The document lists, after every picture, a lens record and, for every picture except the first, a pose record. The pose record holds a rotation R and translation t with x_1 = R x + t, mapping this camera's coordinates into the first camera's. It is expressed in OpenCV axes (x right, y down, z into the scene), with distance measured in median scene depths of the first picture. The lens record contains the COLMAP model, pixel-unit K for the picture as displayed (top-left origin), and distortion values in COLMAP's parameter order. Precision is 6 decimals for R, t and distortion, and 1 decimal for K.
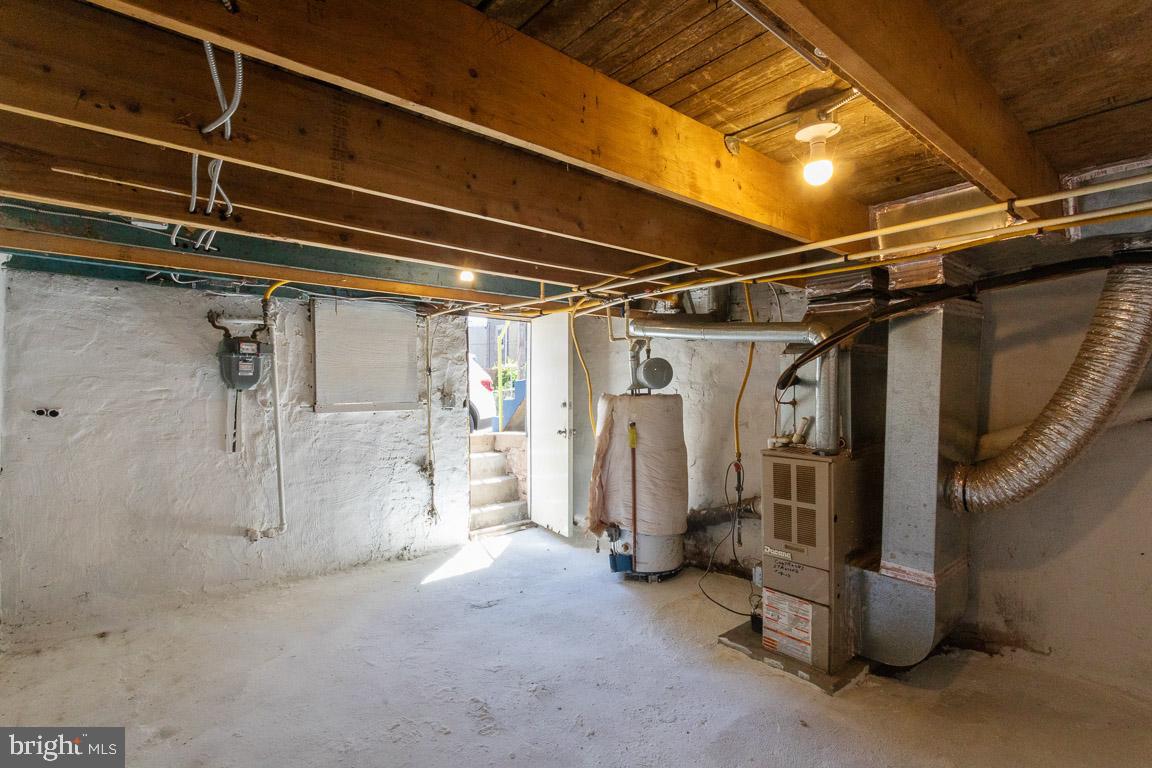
lens RADIAL K [[555.1, 0, 576.0], [0, 555.1, 384.0], [0, 0, 1]] dist [-0.003866, -0.000125]
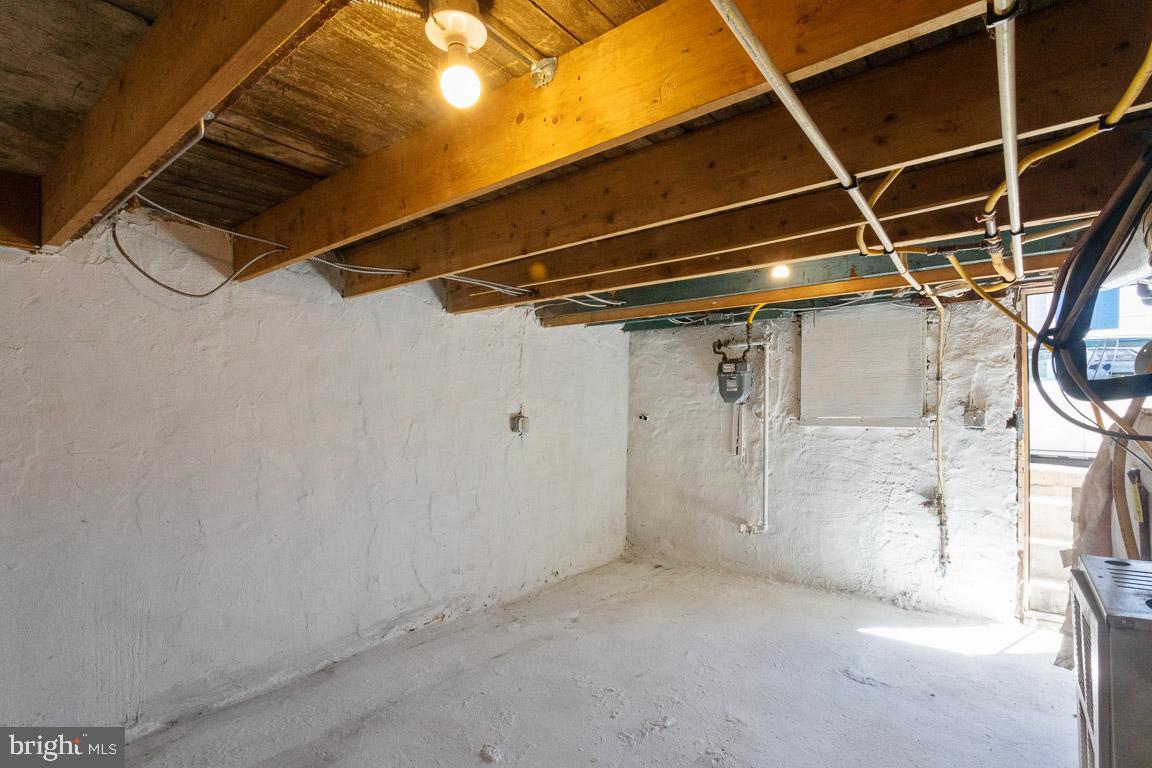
lens RADIAL K [[551.7, 0, 578.0], [0, 551.7, 404.8], [0, 0, 1]] dist [0.000474, 0.000701]
pose [[0.185401, 0.002736, -0.982659, 0.476641], [0.011333, 0.999924, 0.004922, 0.004347], [0.982598, -0.012049, 0.185356, 0.426524]]
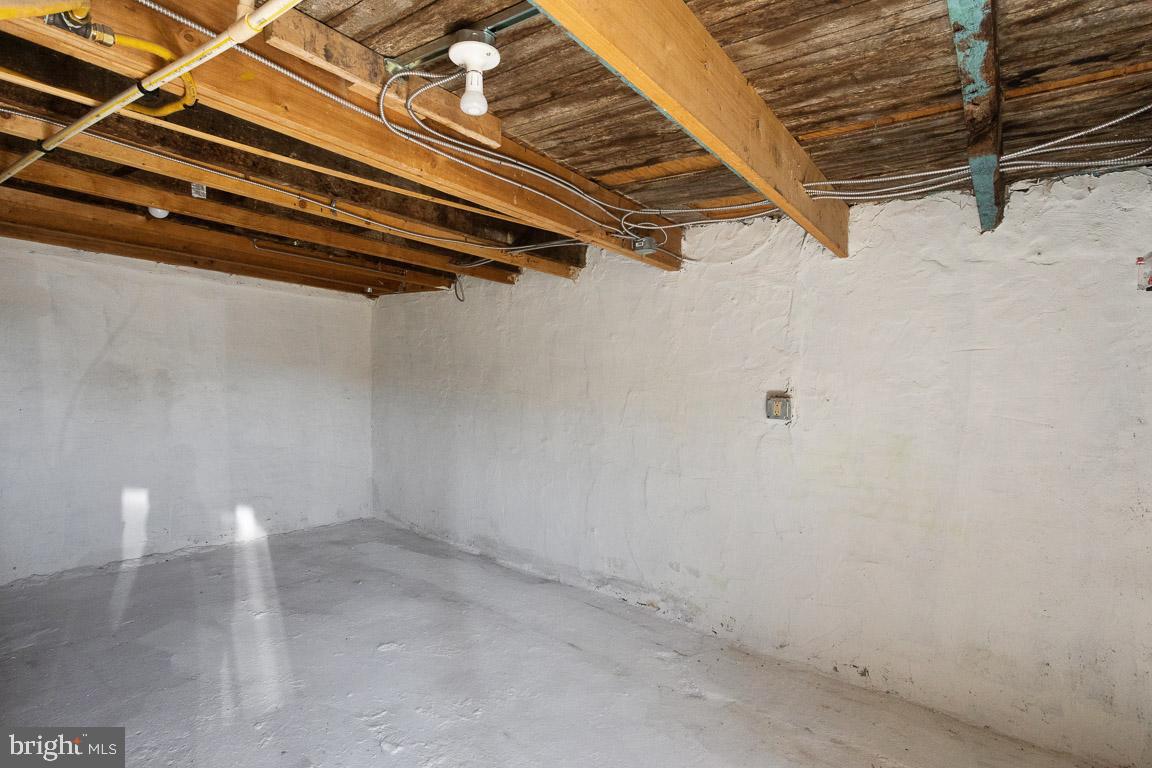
lens RADIAL K [[569.7, 0, 577.1], [0, 569.7, 381.3], [0, 0, 1]] dist [-0.002321, -0.000044]
pose [[-0.973799, -0.036382, -0.224481, -0.146848], [-0.039352, 0.999187, 0.008766, 0.014548], [0.223980, 0.017370, -0.974439, 1.178757]]
